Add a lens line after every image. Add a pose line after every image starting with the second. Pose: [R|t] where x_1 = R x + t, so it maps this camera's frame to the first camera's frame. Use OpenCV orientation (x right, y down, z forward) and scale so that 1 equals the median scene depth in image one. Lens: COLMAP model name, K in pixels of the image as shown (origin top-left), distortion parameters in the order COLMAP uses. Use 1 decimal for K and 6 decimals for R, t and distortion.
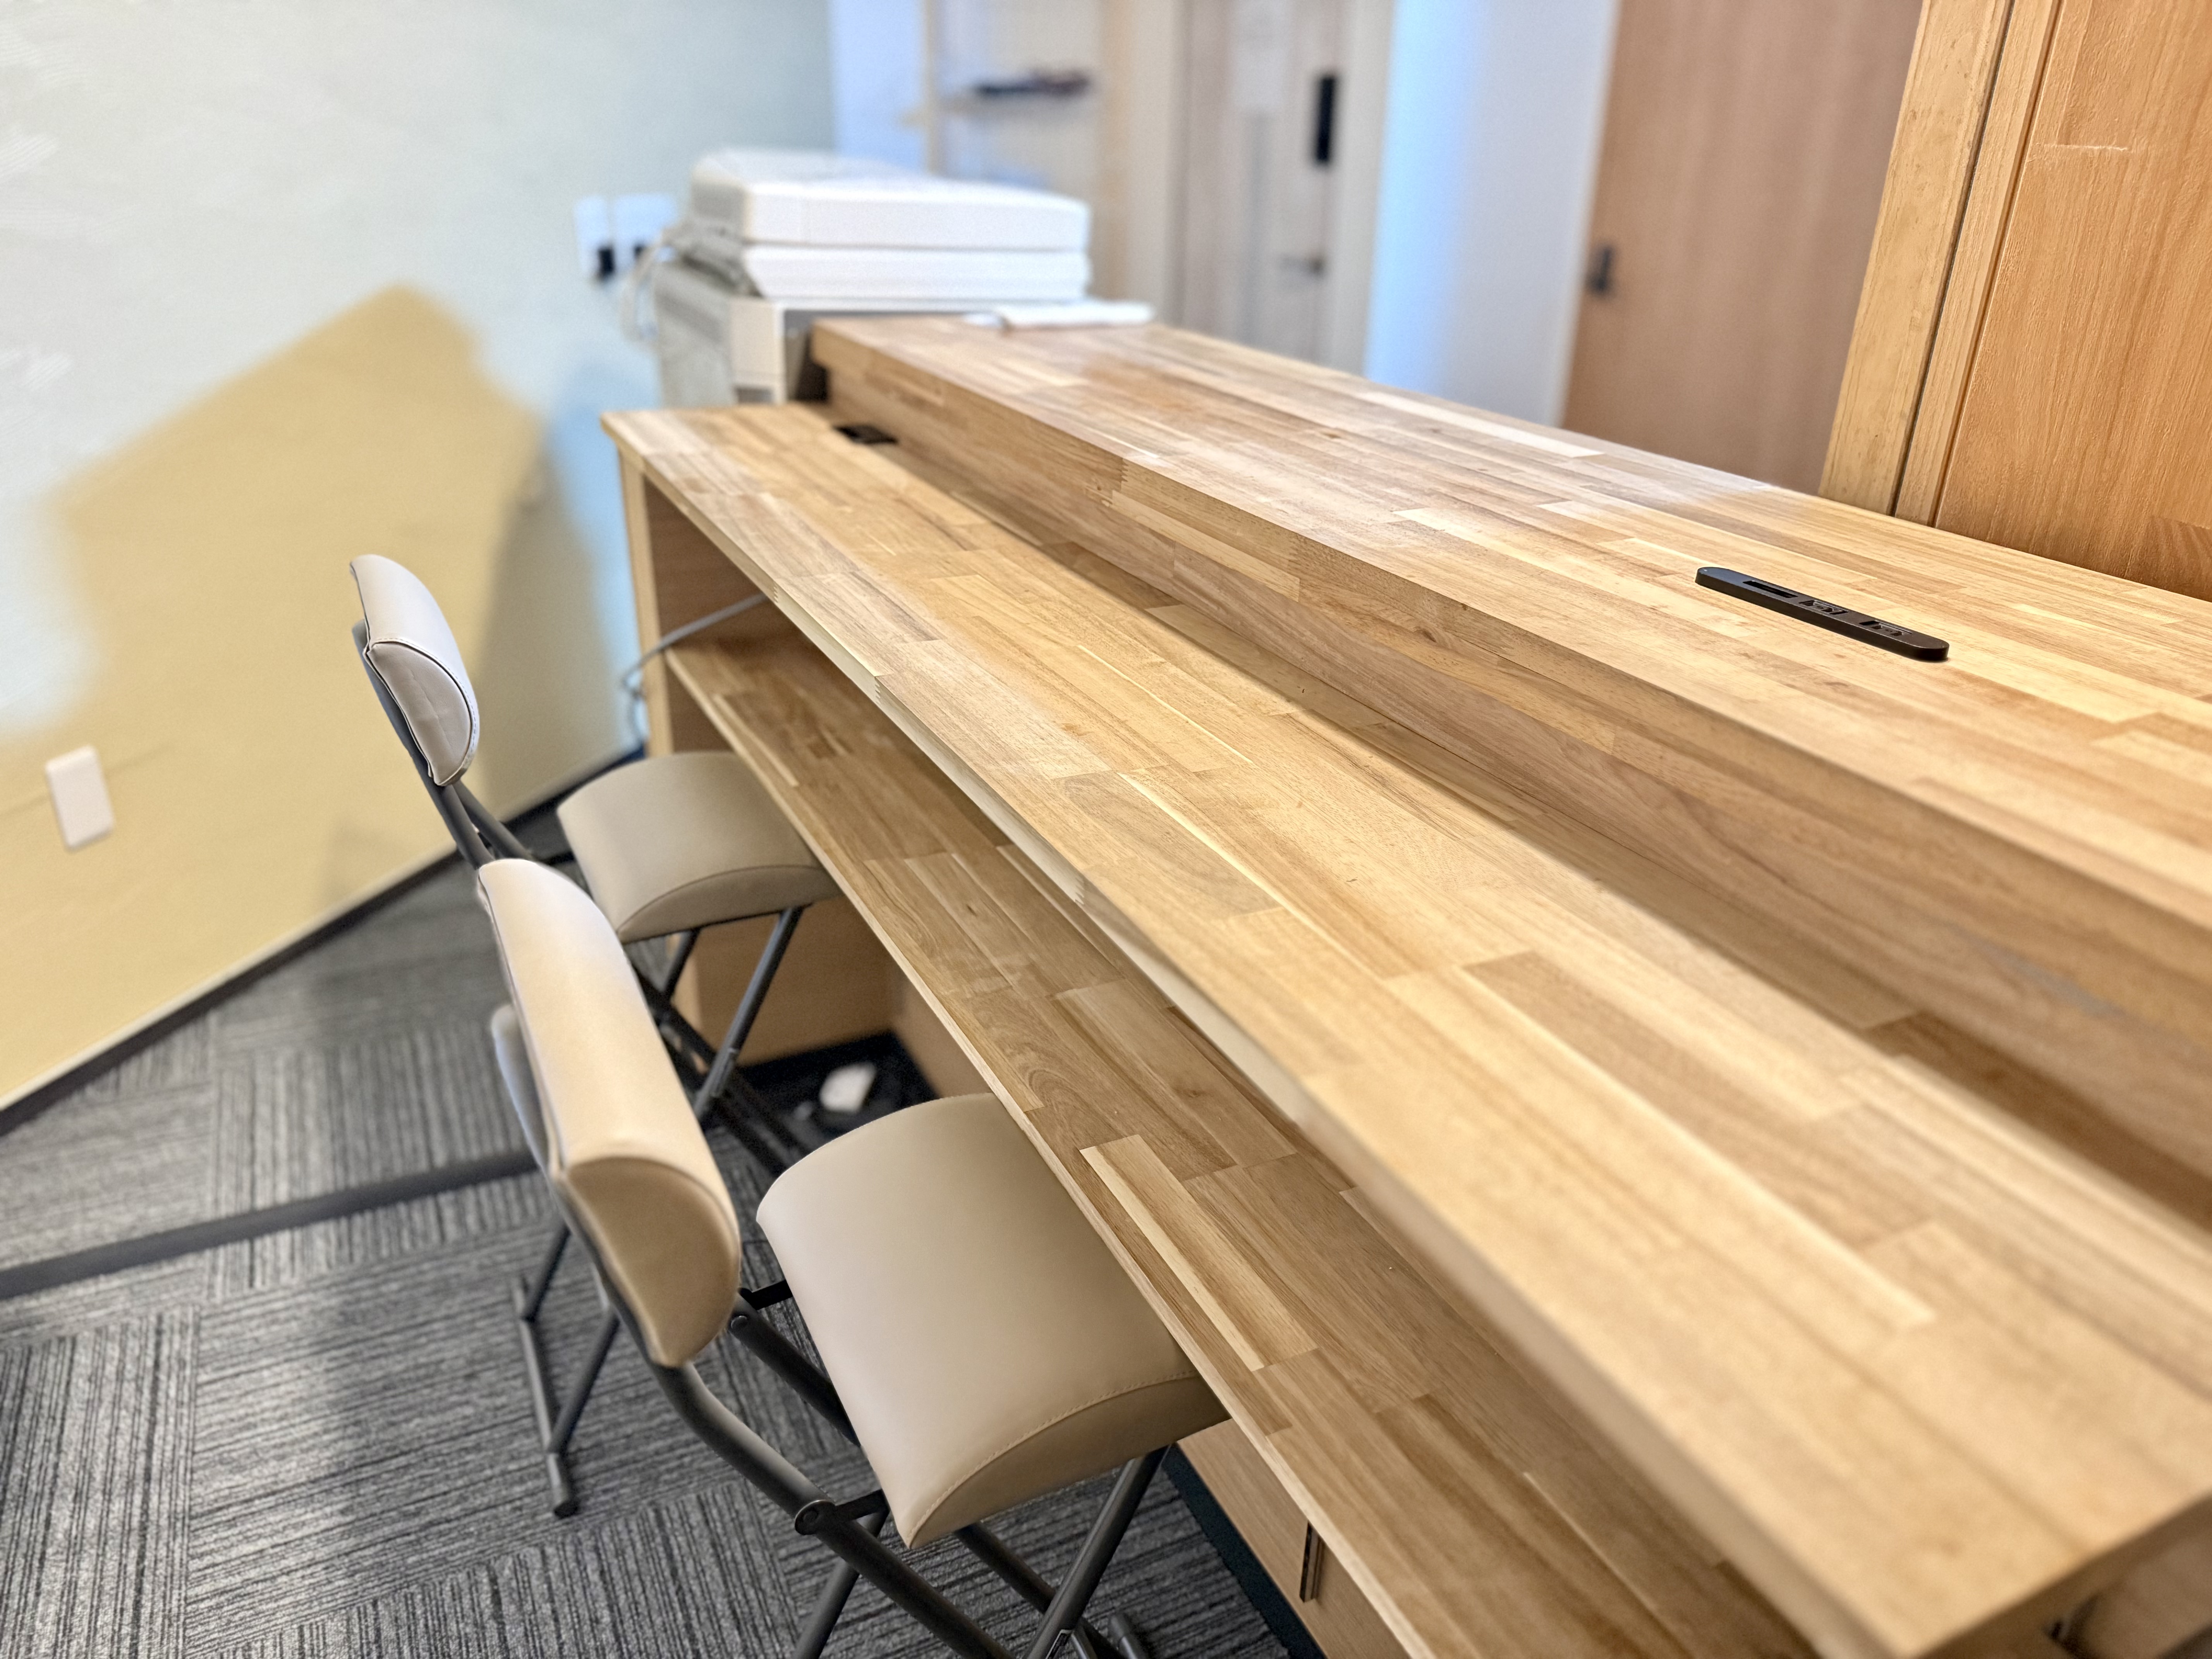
lens RADIAL K [[1565.3, 0, 1106.0], [0, 1565.3, 829.5], [0, 0, 1]] dist [0.001744, 0.002293]
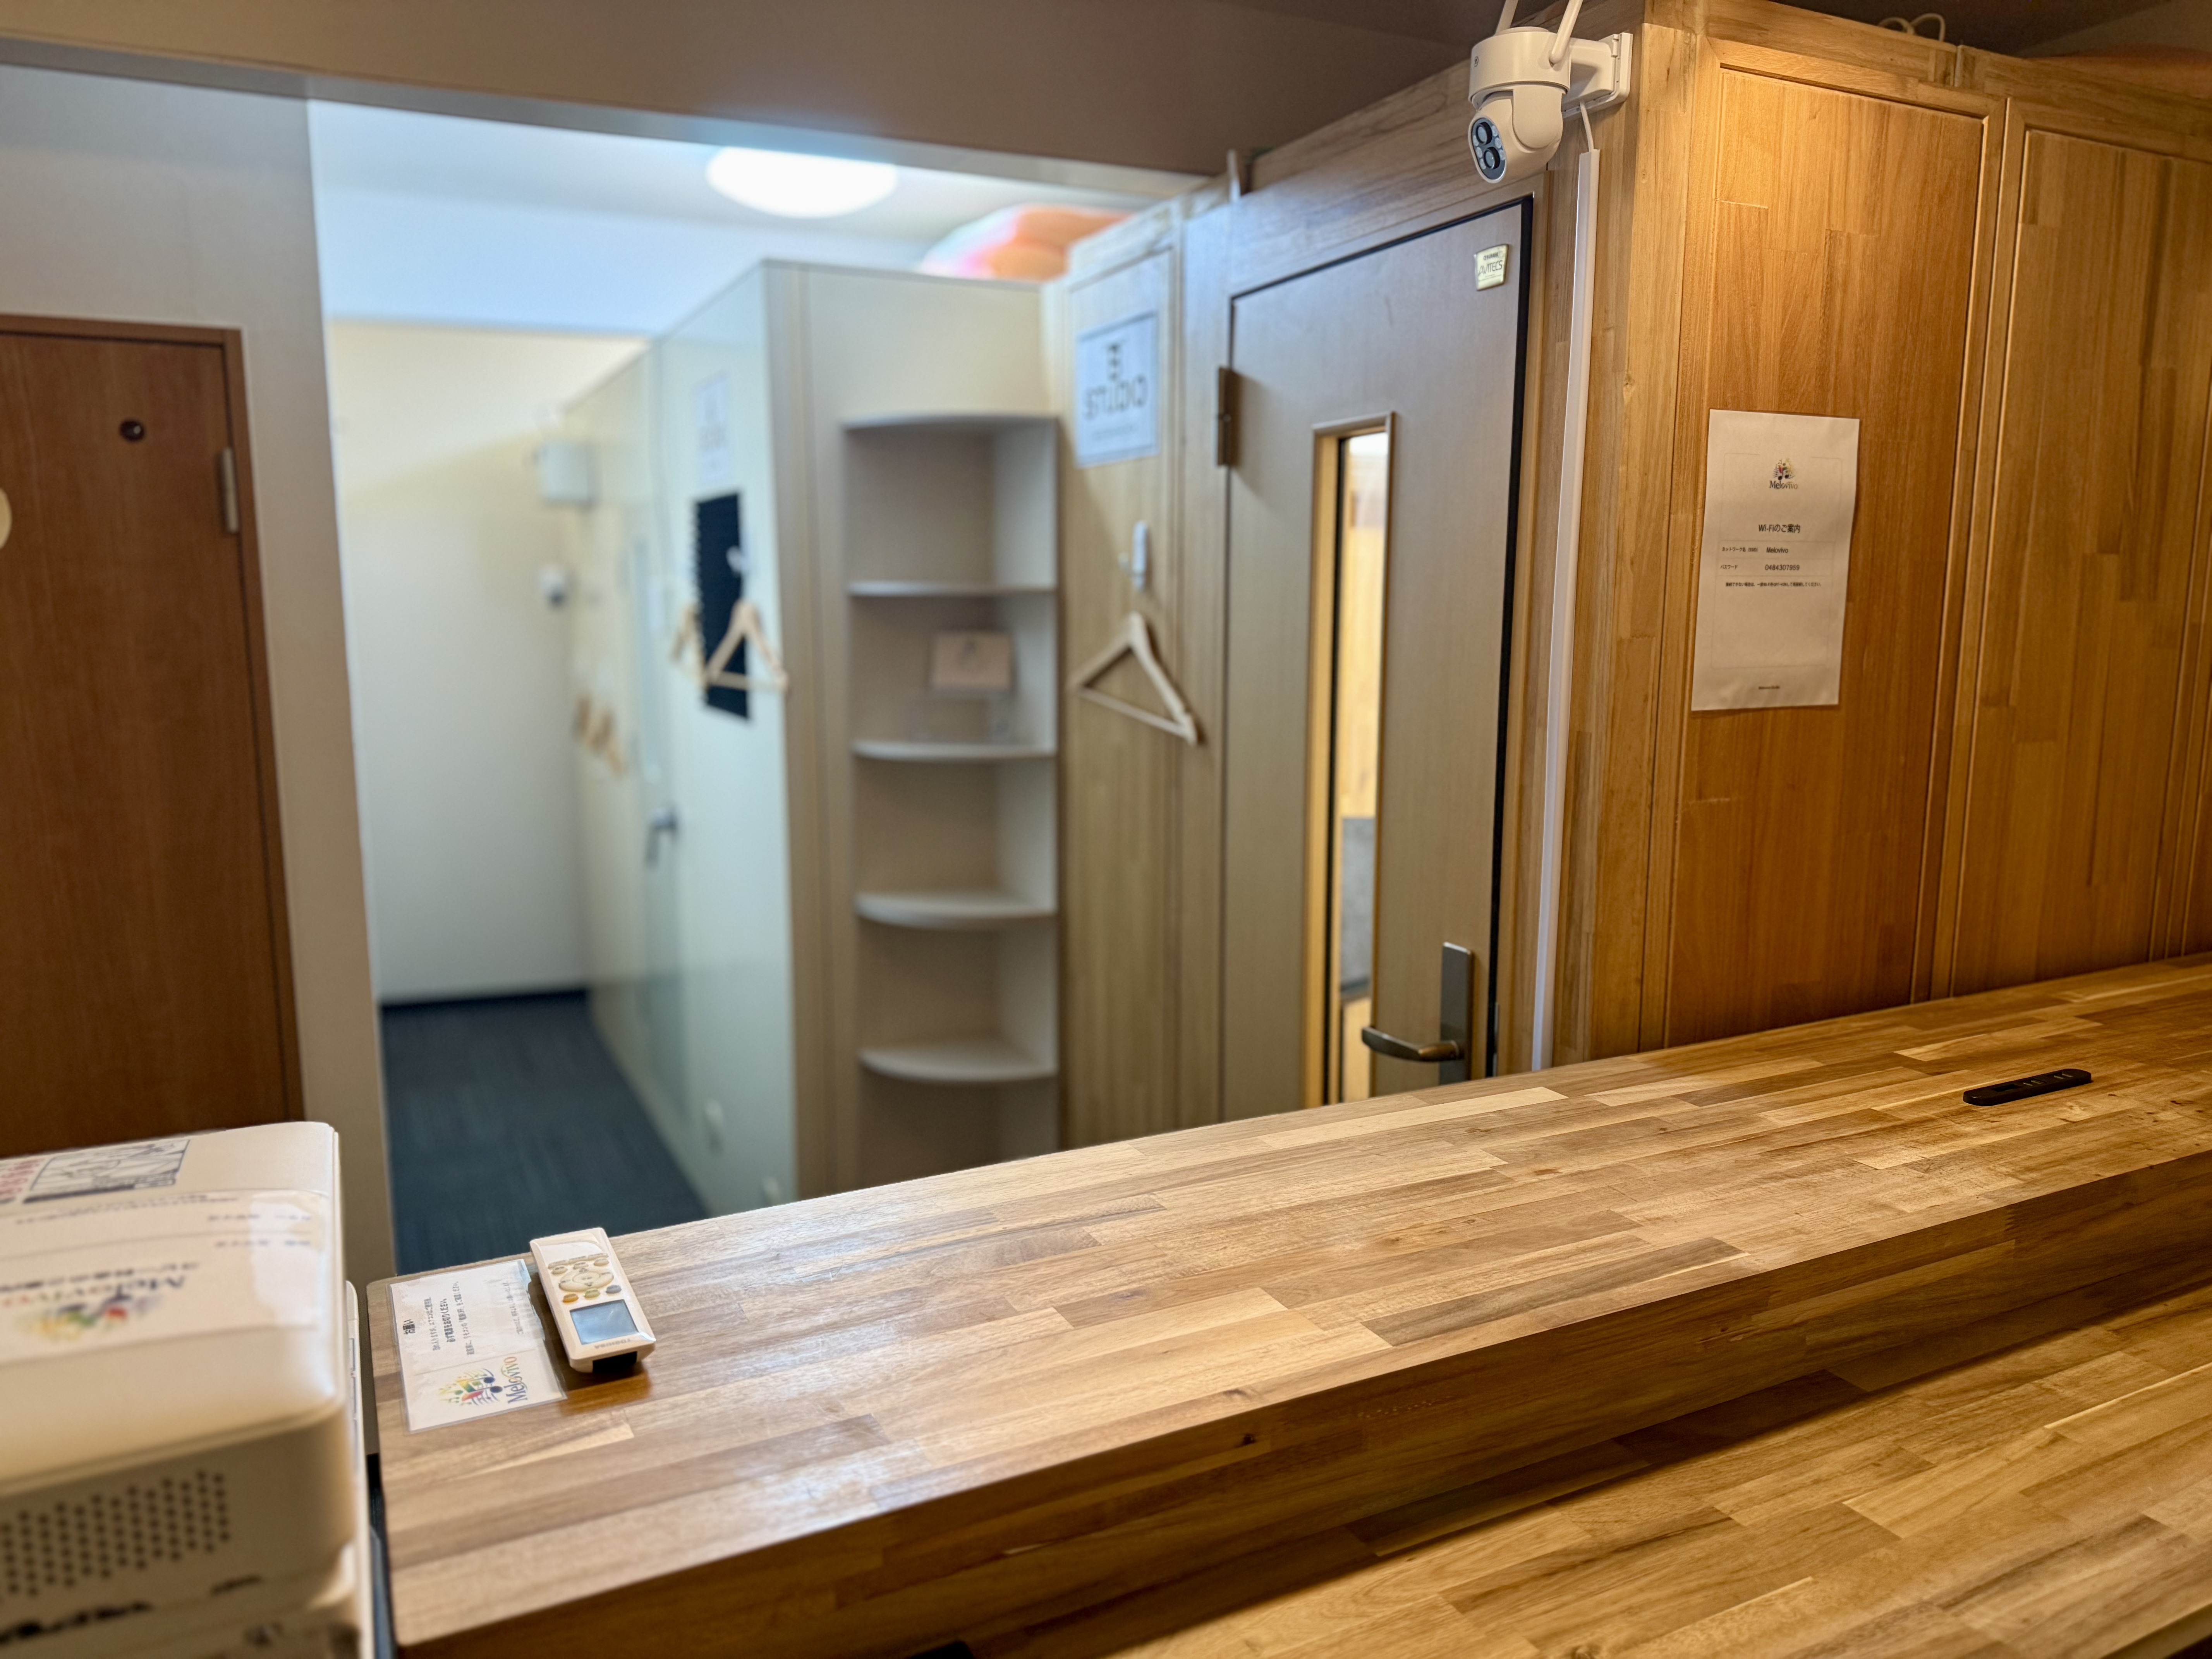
lens RADIAL K [[1565.3, 0, 1106.0], [0, 1565.3, 829.5], [0, 0, 1]] dist [0.001744, 0.002293]
pose [[-0.007288, -0.168121, 0.985739, -0.870198], [0.429056, 0.889889, 0.154946, -0.816726], [-0.903248, 0.424067, 0.065648, 1.290328]]
